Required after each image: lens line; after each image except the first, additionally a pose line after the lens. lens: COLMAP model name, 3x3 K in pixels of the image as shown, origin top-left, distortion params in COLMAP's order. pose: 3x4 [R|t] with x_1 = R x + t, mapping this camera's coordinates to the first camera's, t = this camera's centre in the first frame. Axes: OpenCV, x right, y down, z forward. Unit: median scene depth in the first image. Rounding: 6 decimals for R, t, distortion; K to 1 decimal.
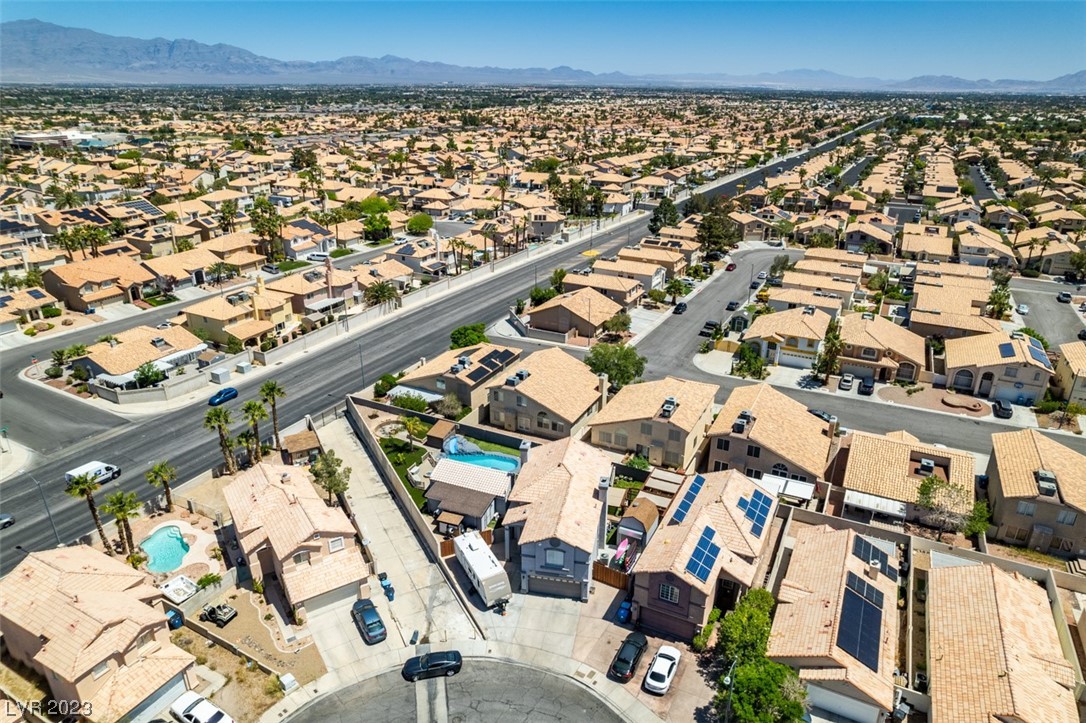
lens RADIAL K [[697.8, 0, 545.2], [0, 697.8, 363.9], [0, 0, 1]] dist [-0.075456, 0.069974]
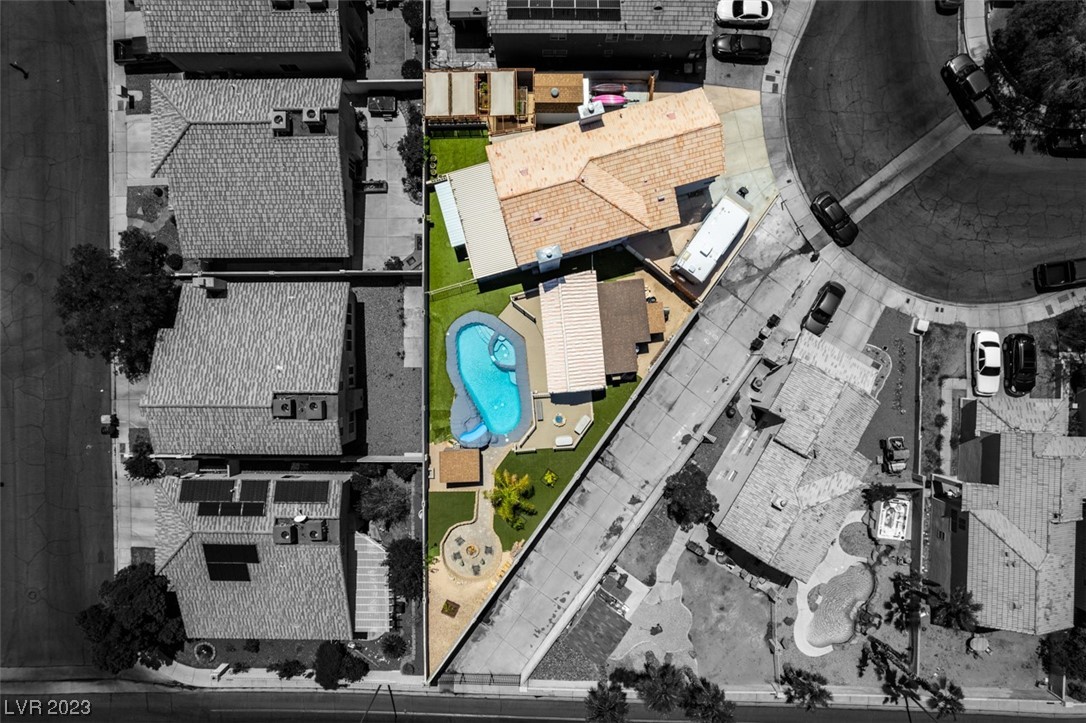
lens RADIAL K [[697.8, 0, 545.2], [0, 697.8, 363.9], [0, 0, 1]] dist [-0.075456, 0.069974]
pose [[-0.449551, -0.893188, -0.010884, -0.121499], [0.346822, -0.185761, 0.919352, -0.551623], [-0.823176, 0.409521, 0.393286, 0.835072]]
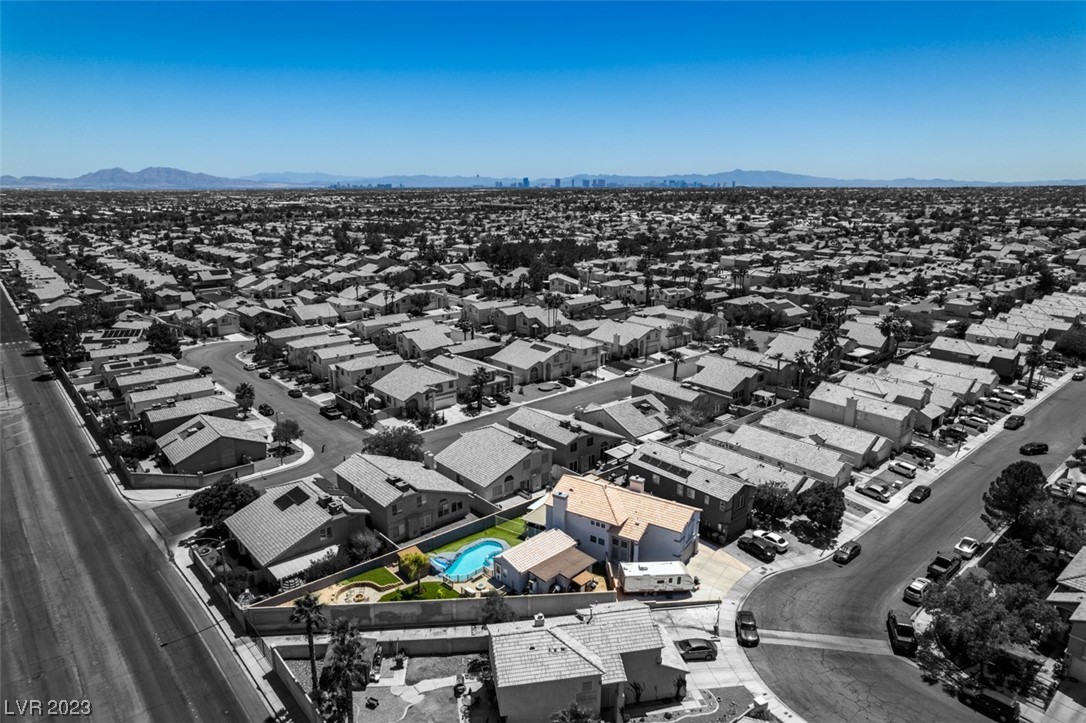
lens RADIAL K [[697.8, 0, 545.2], [0, 697.8, 363.9], [0, 0, 1]] dist [-0.075456, 0.069974]
pose [[0.367967, -0.240937, 0.898081, -1.046829], [0.352518, 0.929892, 0.105035, -0.215834], [-0.860425, 0.277940, 0.427104, 0.520186]]
